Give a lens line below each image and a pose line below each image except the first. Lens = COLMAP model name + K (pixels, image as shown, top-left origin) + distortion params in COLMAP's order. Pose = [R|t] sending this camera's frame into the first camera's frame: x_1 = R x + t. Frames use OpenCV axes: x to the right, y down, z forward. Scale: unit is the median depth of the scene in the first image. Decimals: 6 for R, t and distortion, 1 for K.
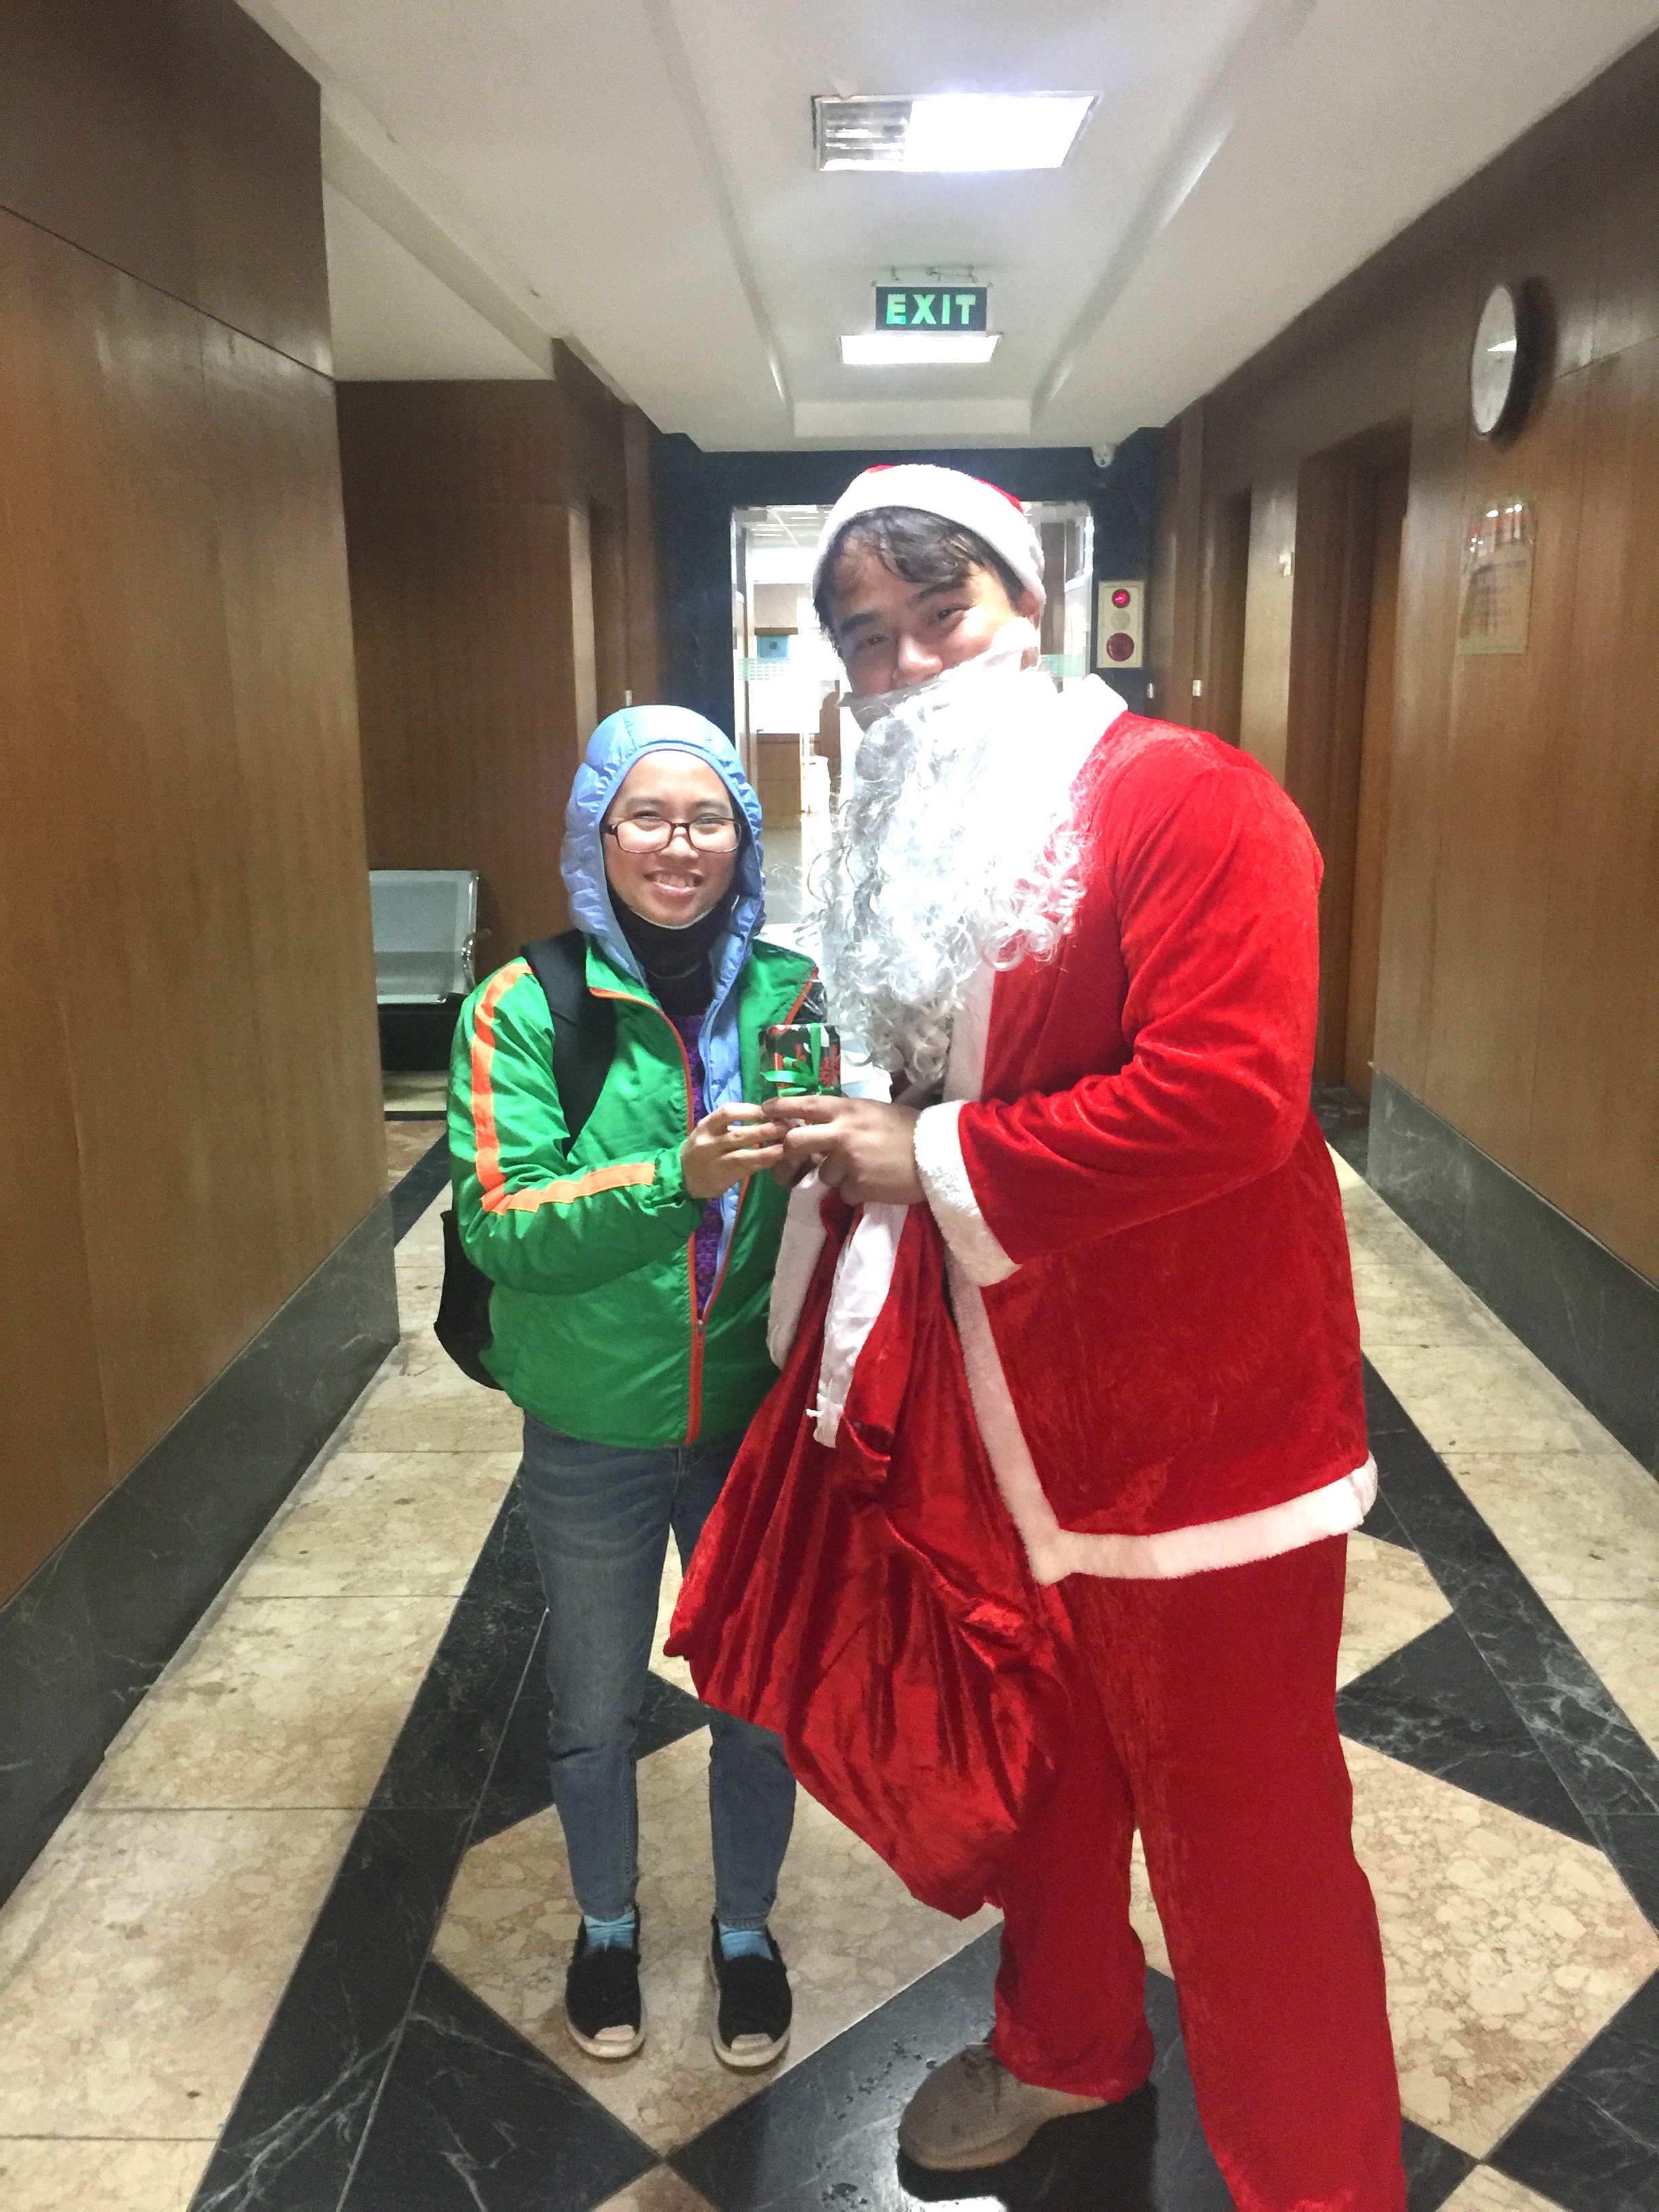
lens RADIAL K [[1851.8, 0, 829.5], [0, 1851.8, 1106.0], [0, 0, 1]] dist [-0.042451, -0.001122]
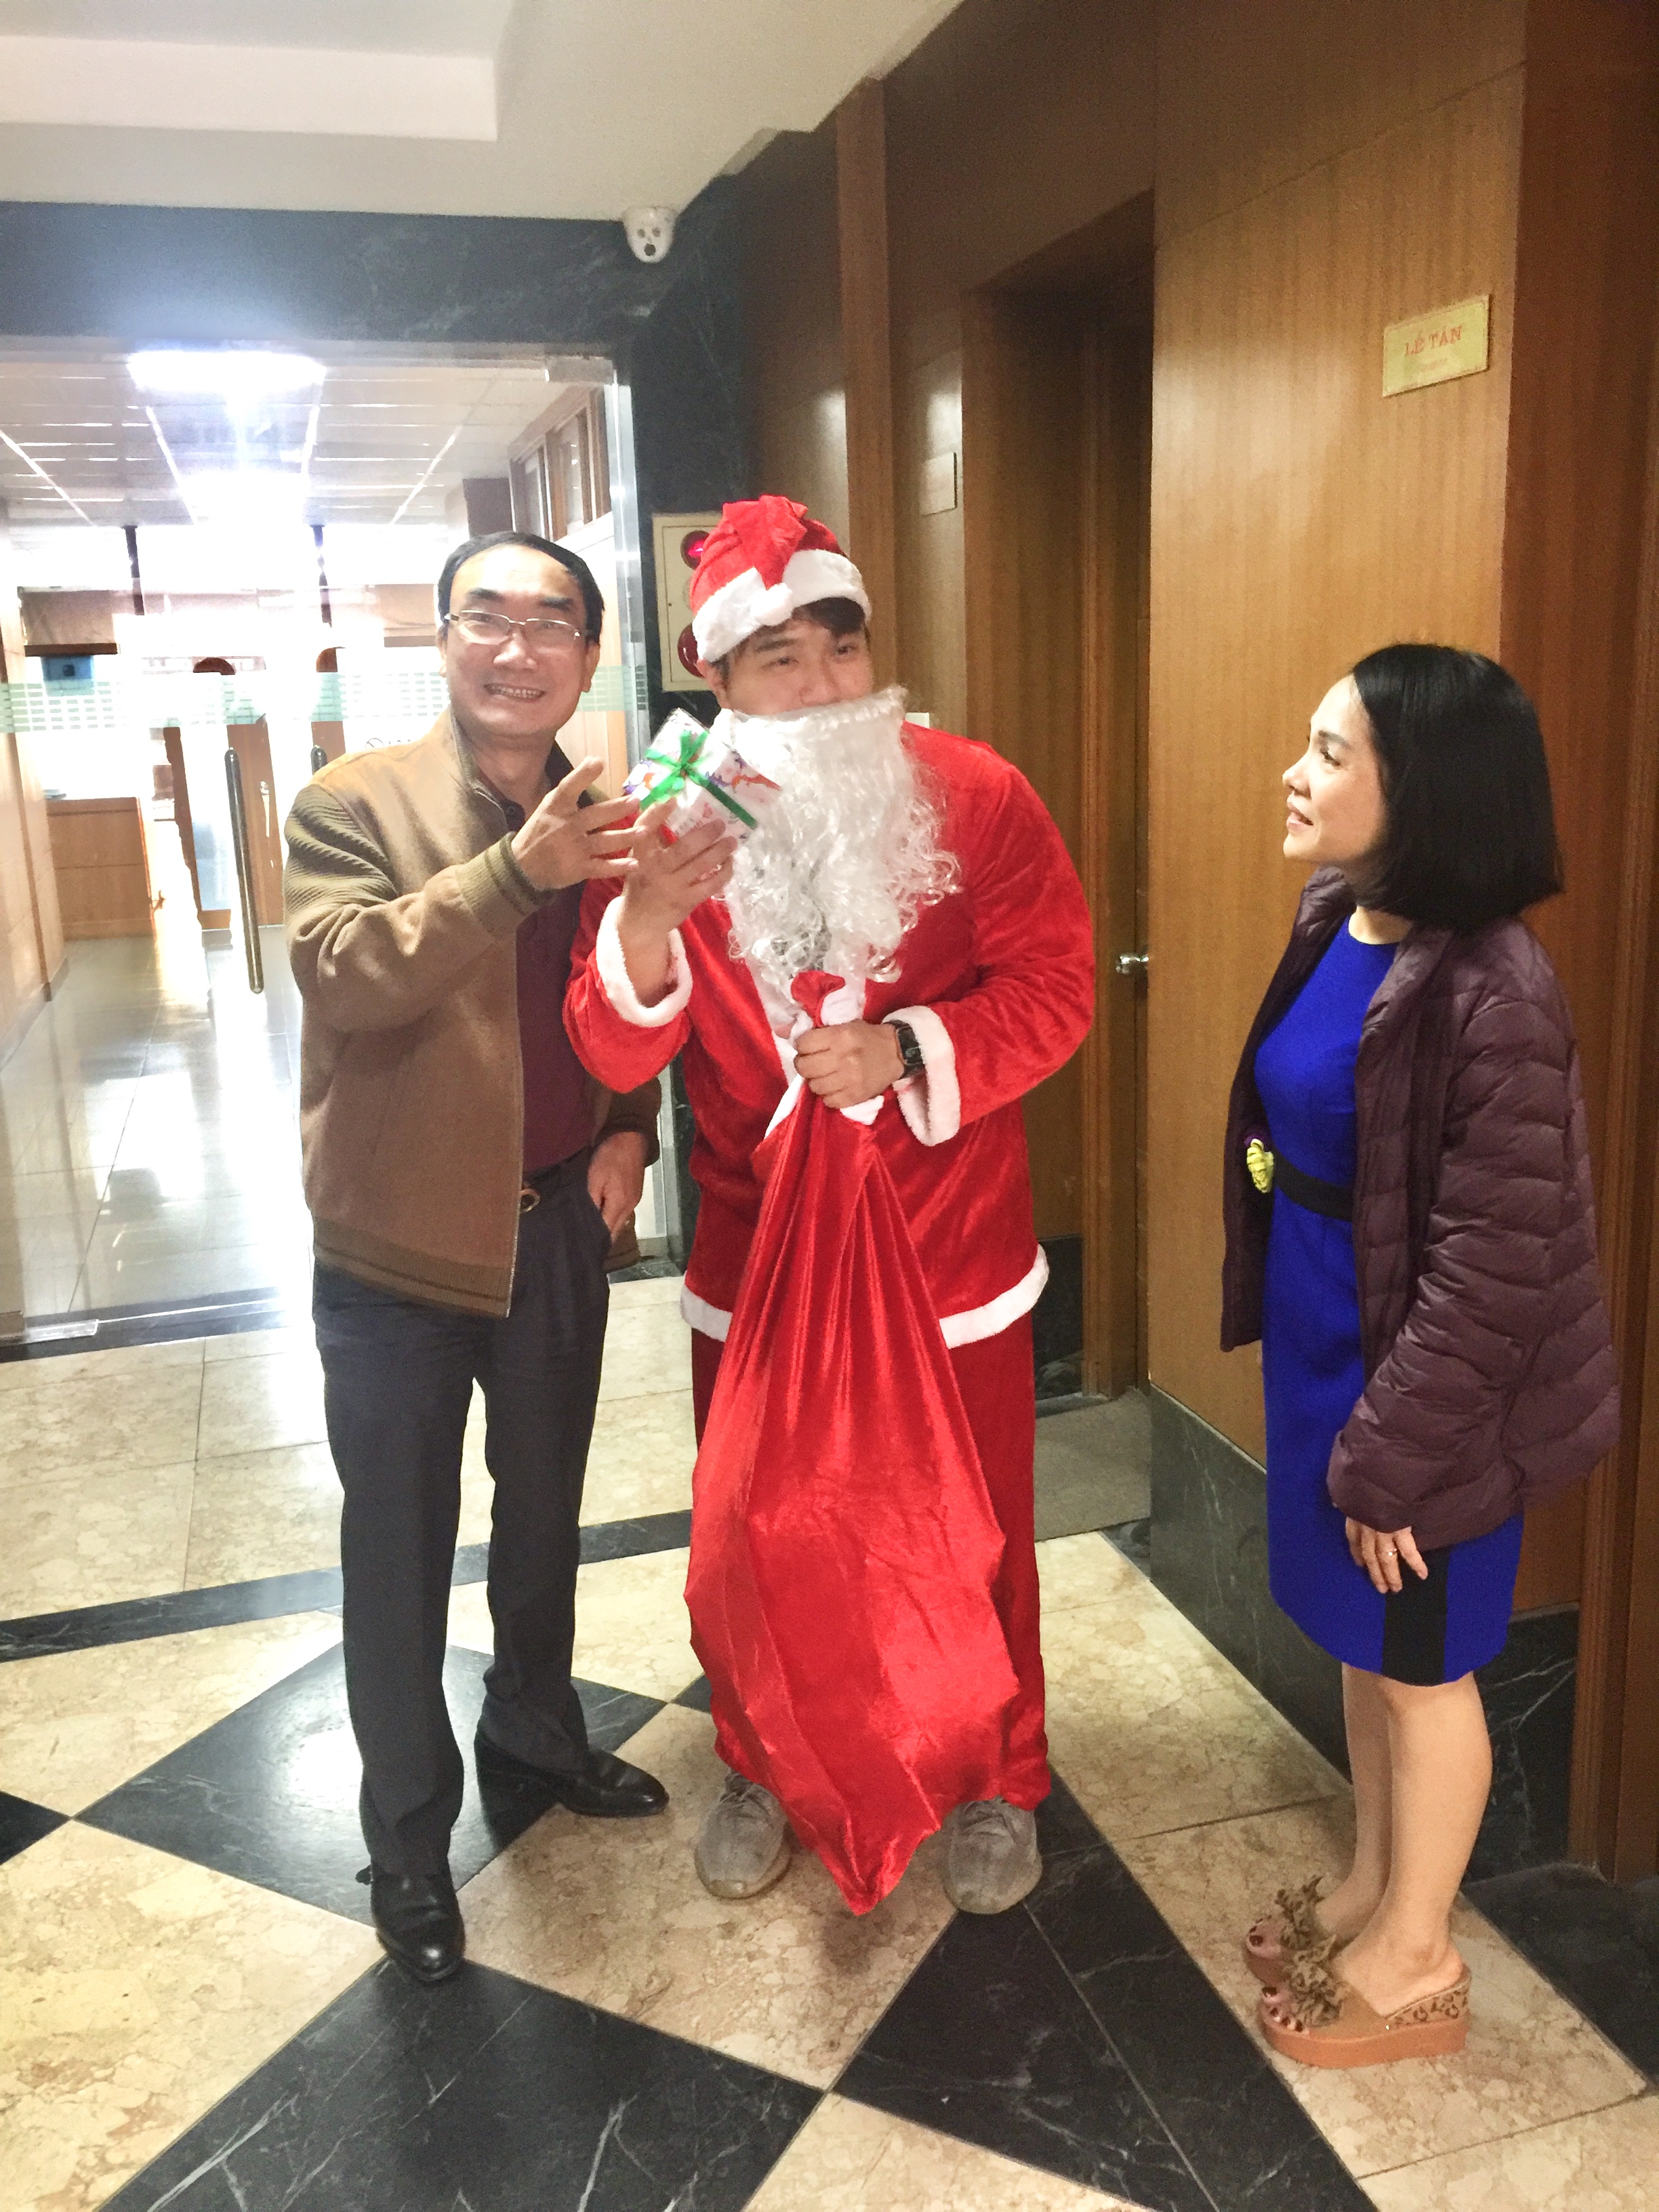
lens RADIAL K [[1851.8, 0, 829.5], [0, 1851.8, 1106.0], [0, 0, 1]] dist [-0.042451, -0.001122]
pose [[0.948598, -0.096050, 0.301556, 0.030699], [0.098125, 0.995140, 0.008299, -0.130715], [-0.300887, 0.021717, 0.953412, 0.532471]]
